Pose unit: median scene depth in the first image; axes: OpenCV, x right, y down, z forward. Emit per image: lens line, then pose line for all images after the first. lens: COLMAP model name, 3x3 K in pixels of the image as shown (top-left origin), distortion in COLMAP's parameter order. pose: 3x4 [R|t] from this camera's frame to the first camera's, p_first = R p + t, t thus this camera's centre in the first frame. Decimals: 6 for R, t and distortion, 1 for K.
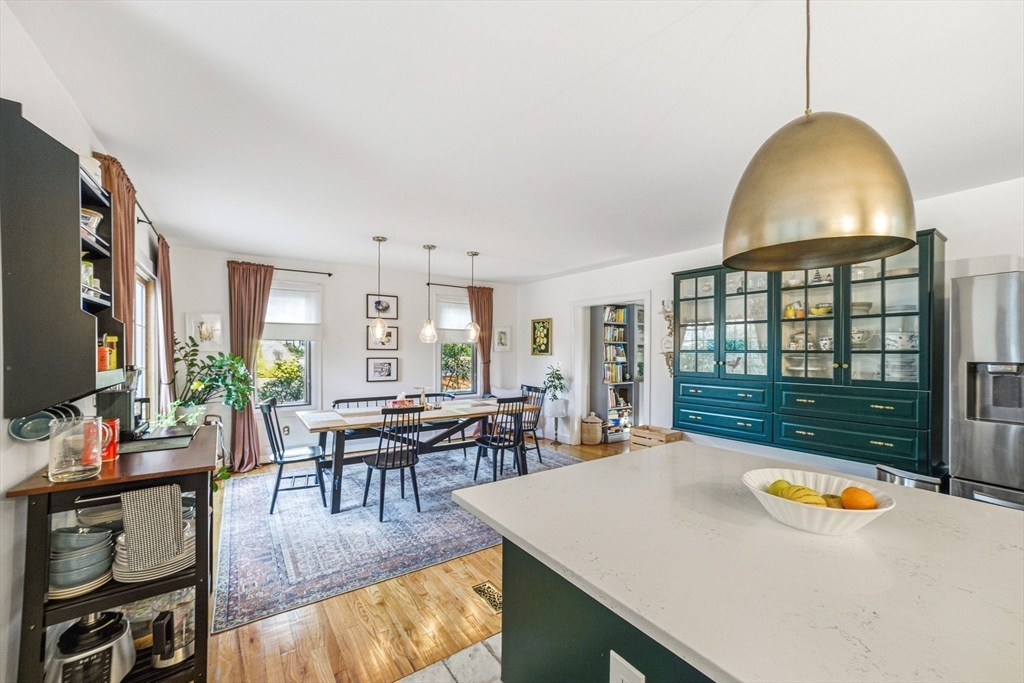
lens RADIAL K [[409.4, 0, 510.9], [0, 409.4, 347.2], [0, 0, 1]] dist [0.000313, 0.000028]
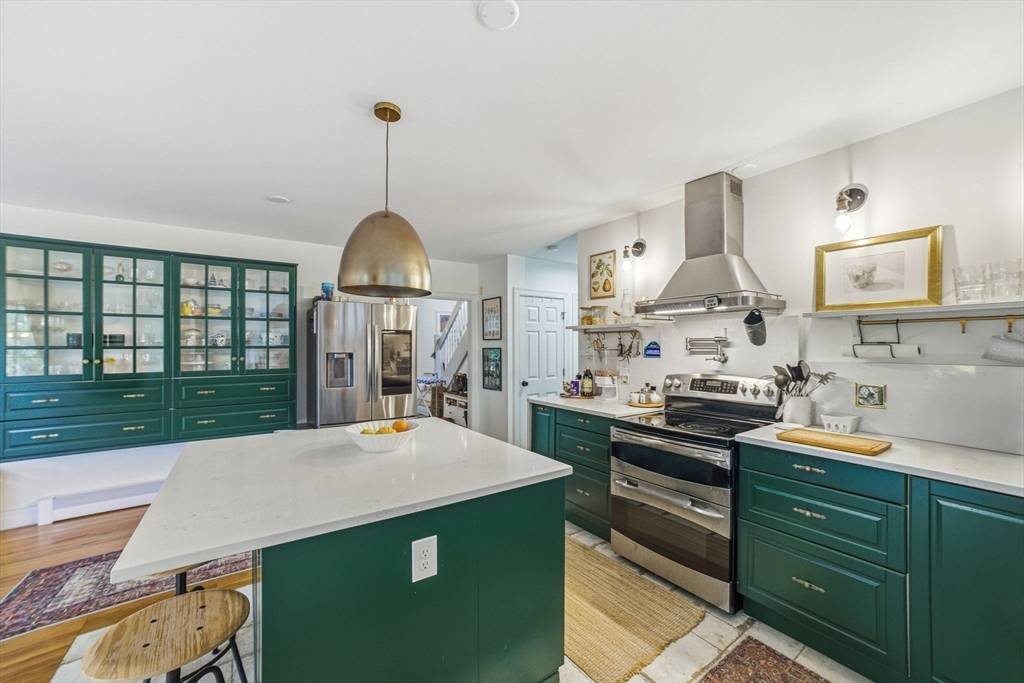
lens RADIAL K [[409.4, 0, 510.9], [0, 409.4, 347.2], [0, 0, 1]] dist [0.000313, 0.000028]
pose [[0.017389, -0.007405, 0.999821, -0.347099], [-0.007598, 0.999943, 0.007538, -0.003658], [-0.999820, -0.007728, 0.017332, 0.159156]]
